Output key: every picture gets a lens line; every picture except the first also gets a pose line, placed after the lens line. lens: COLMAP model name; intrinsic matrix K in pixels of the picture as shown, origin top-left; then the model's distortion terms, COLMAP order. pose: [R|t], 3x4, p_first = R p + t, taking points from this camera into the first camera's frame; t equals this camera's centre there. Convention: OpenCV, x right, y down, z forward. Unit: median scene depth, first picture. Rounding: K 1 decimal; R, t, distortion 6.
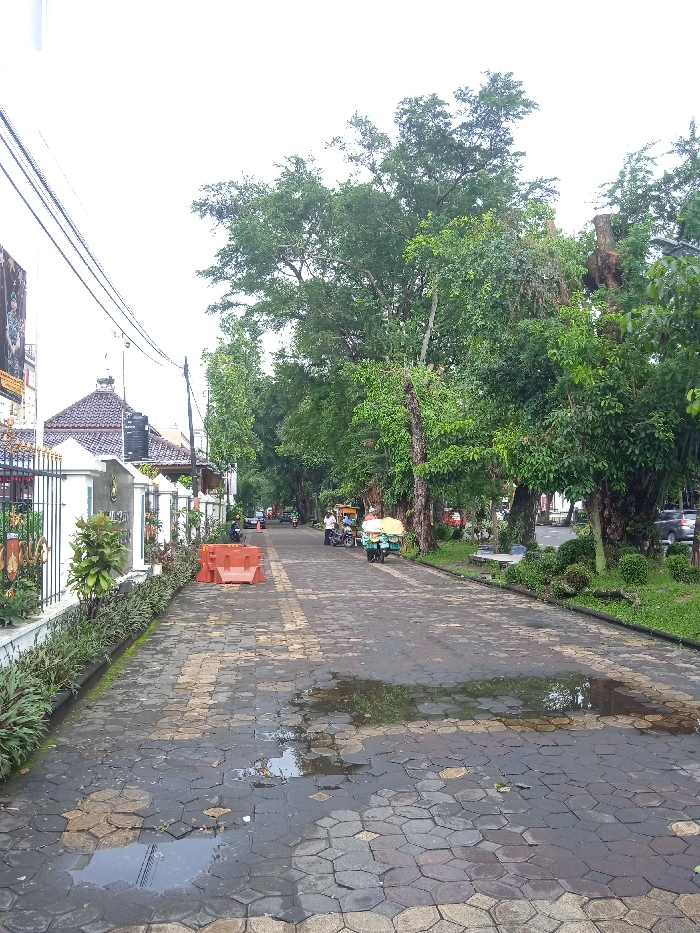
lens RADIAL K [[747.4, 0, 347.7], [0, 747.4, 480.7], [0, 0, 1]] dist [0.007716, 0.001480]
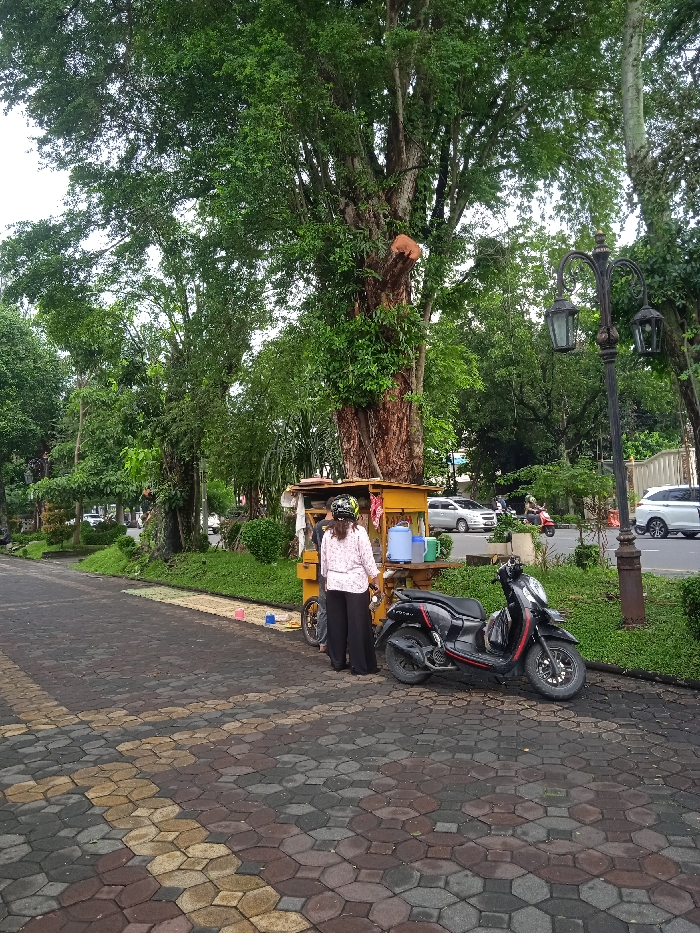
lens RADIAL K [[745.0, 0, 350.0], [0, 745.0, 466.5], [0, 0, 1]] dist [0.010951, -0.000858]
pose [[0.894193, -0.011560, 0.447533, -0.107071], [0.022308, 0.999575, -0.018752, 0.031015], [-0.447126, 0.026752, 0.894071, 0.745587]]
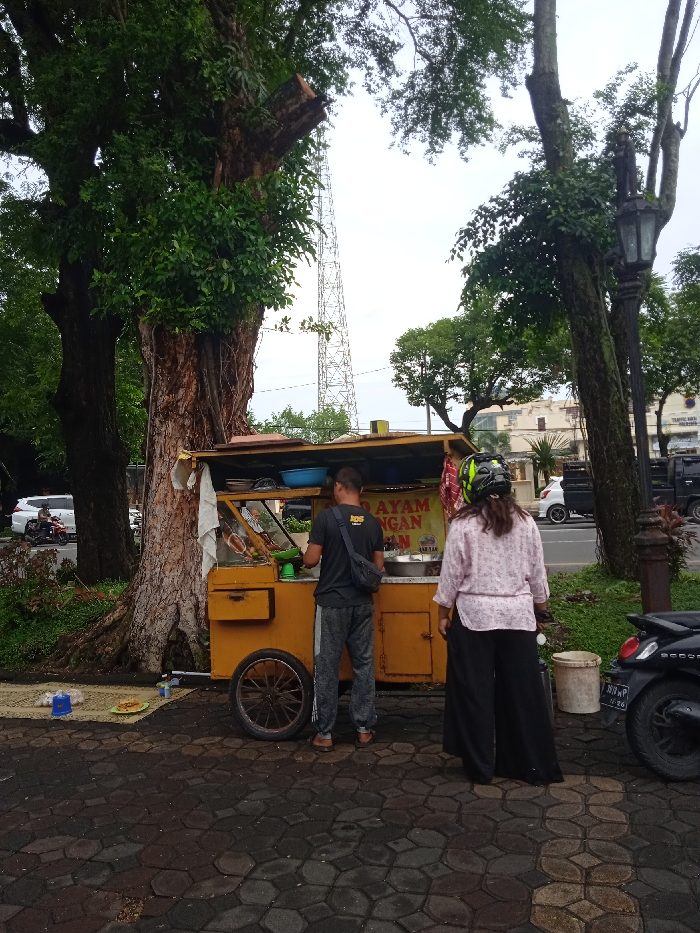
lens RADIAL K [[745.0, 0, 350.0], [0, 745.0, 466.5], [0, 0, 1]] dist [0.010951, -0.000858]
pose [[0.381152, 0.000325, 0.924512, -0.120916], [0.022900, 0.999690, -0.009792, 0.035527], [-0.924229, 0.024903, 0.381026, 0.855982]]
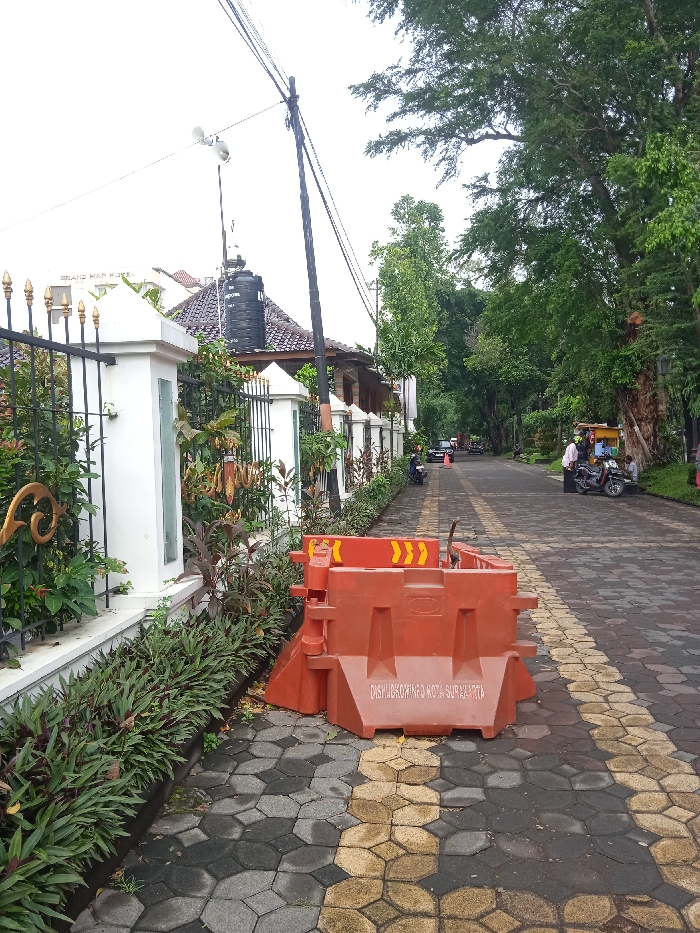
lens RADIAL K [[745.0, 0, 350.0], [0, 745.0, 466.5], [0, 0, 1]] dist [0.010951, -0.000858]
pose [[0.971520, -0.012523, -0.236627, -0.051813], [0.029695, 0.997164, 0.069147, 0.017964], [0.235090, -0.074204, 0.969137, 0.349867]]
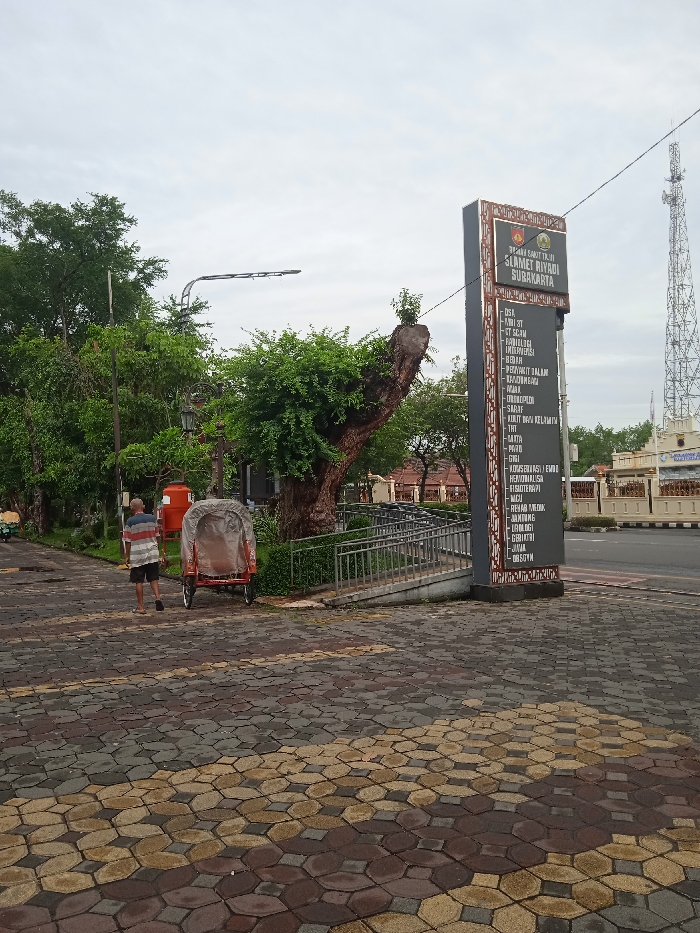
lens RADIAL K [[766.0, 0, 338.6], [0, 766.0, 470.2], [0, 0, 1]] dist [0.057856, -0.095076]
pose [[0.931543, 0.003660, 0.363612, 0.065419], [-0.000897, 0.999969, -0.007766, -0.012875], [-0.363629, 0.006908, 0.931518, -0.403747]]
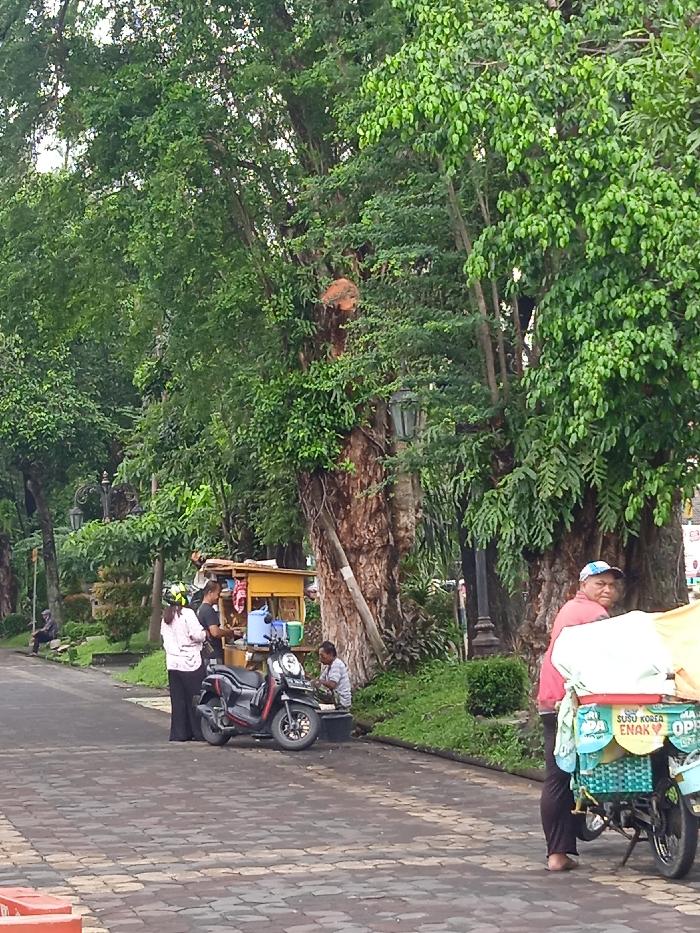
lens RADIAL K [[2130.6, 0, 350.0], [0, 2130.6, 466.5], [0, 0, 1]] dist [0.094920, 0.388792]
pose [[0.991754, -0.014983, 0.127277, -0.053853], [0.017579, 0.999659, -0.019301, 0.015329], [-0.126944, 0.021379, 0.991679, 0.320565]]
